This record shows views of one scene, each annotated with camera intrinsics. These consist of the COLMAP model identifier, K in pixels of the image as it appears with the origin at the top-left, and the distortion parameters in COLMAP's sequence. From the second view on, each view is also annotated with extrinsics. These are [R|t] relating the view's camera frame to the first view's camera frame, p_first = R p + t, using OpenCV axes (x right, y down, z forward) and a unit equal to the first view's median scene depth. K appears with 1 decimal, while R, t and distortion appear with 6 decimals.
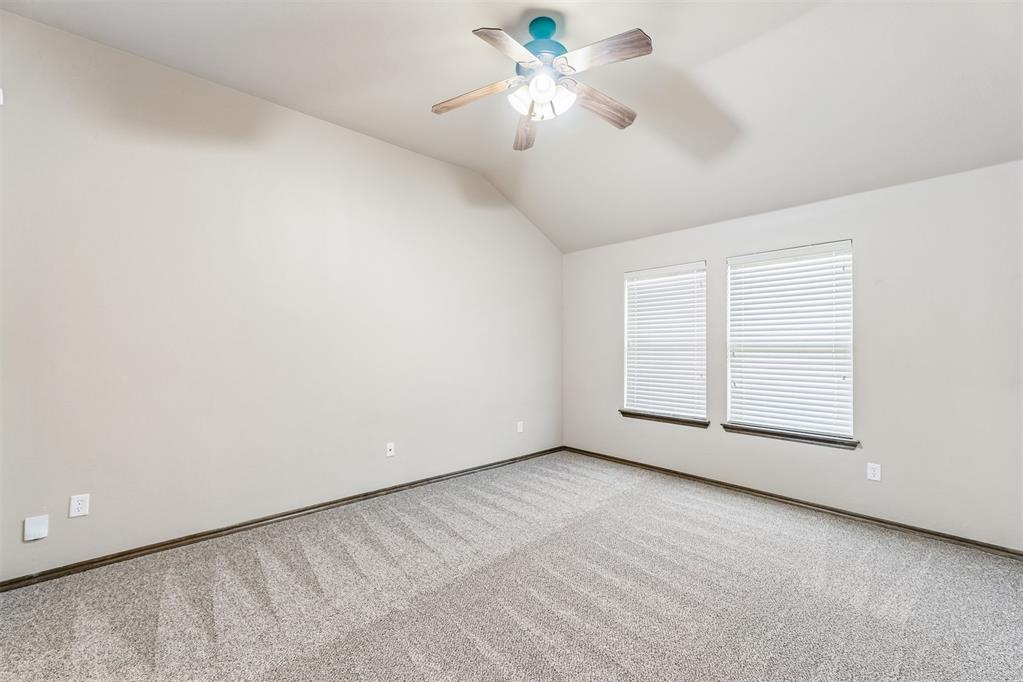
lens RADIAL K [[431.0, 0, 508.3], [0, 431.0, 344.2], [0, 0, 1]] dist [0.007001, 0.000121]
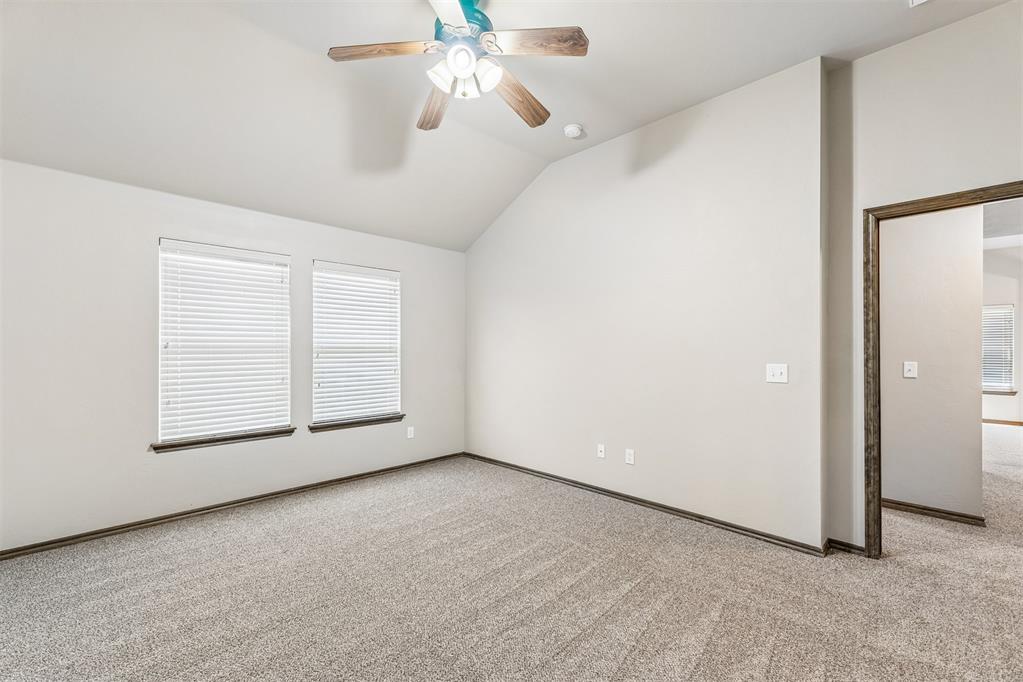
lens RADIAL K [[431.0, 0, 511.5], [0, 431.0, 346.4], [0, 0, 1]] dist [0.007001, 0.000121]
pose [[-0.055769, 0.002801, 0.998440, -0.522951], [-0.006111, 0.999976, -0.003147, 0.001630], [-0.998425, -0.006277, -0.055750, 0.594711]]
